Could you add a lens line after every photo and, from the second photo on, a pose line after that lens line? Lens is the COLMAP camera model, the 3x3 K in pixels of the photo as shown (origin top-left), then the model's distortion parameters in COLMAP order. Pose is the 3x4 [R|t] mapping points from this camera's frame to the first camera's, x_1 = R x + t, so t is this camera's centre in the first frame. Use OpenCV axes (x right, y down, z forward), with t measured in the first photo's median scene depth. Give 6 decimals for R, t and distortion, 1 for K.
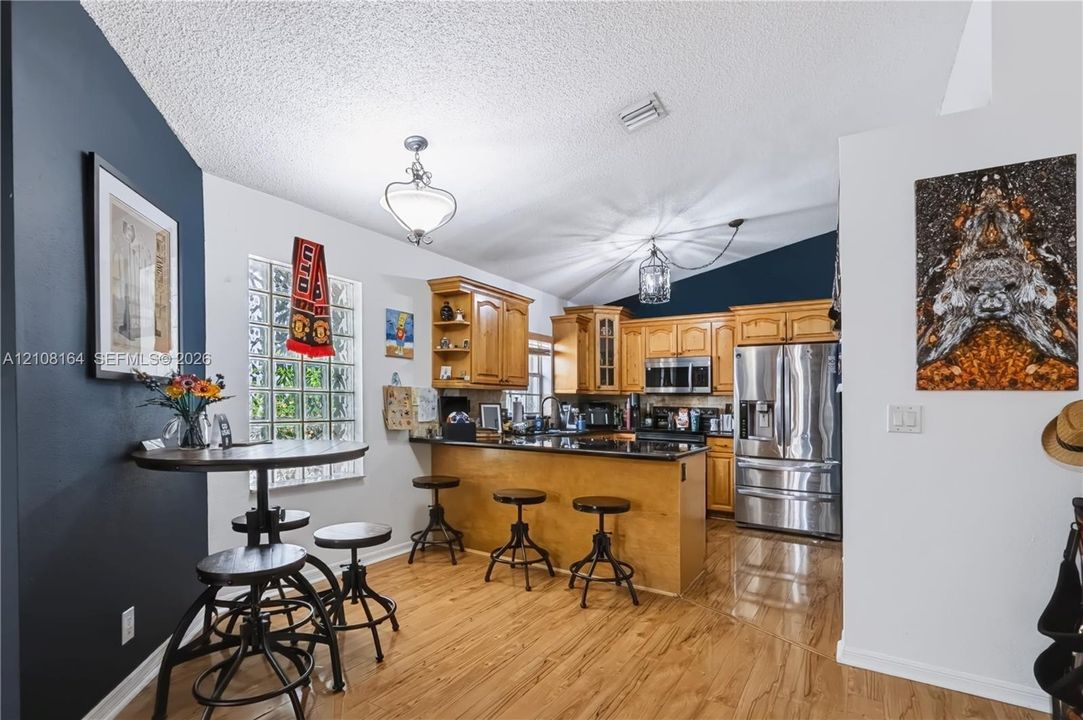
lens RADIAL K [[515.5, 0, 541.5], [0, 515.5, 384.3], [0, 0, 1]] dist [-0.010179, 0.003457]
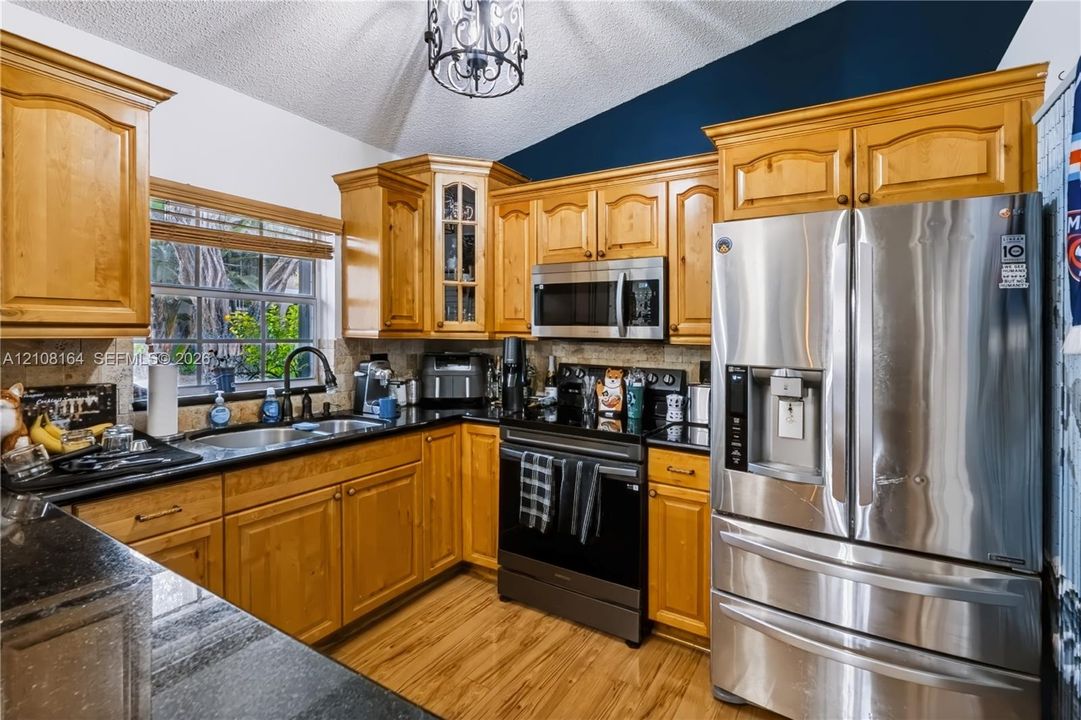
lens RADIAL K [[514.5, 0, 545.0], [0, 514.5, 323.1], [0, 0, 1]] dist [-0.010179, 0.003457]
pose [[0.999979, 0.002721, 0.005843, 0.210731], [-0.002790, 0.999928, 0.011708, -0.002140], [-0.005811, -0.011724, 0.999914, 0.526395]]
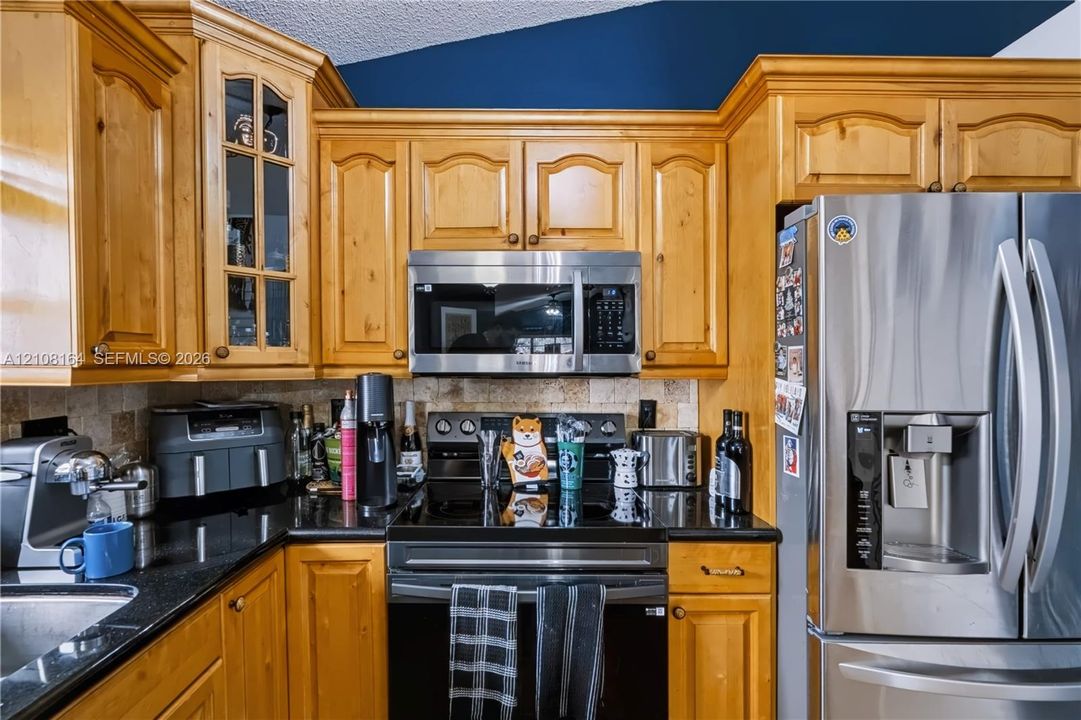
lens RADIAL K [[514.5, 0, 536.9], [0, 514.5, 361.0], [0, 0, 1]] dist [-0.010179, 0.003457]
pose [[0.840106, -0.009172, 0.542344, 0.107149], [-0.006852, 0.999598, 0.027520, 0.001639], [-0.542379, -0.026836, 0.839706, 0.733324]]
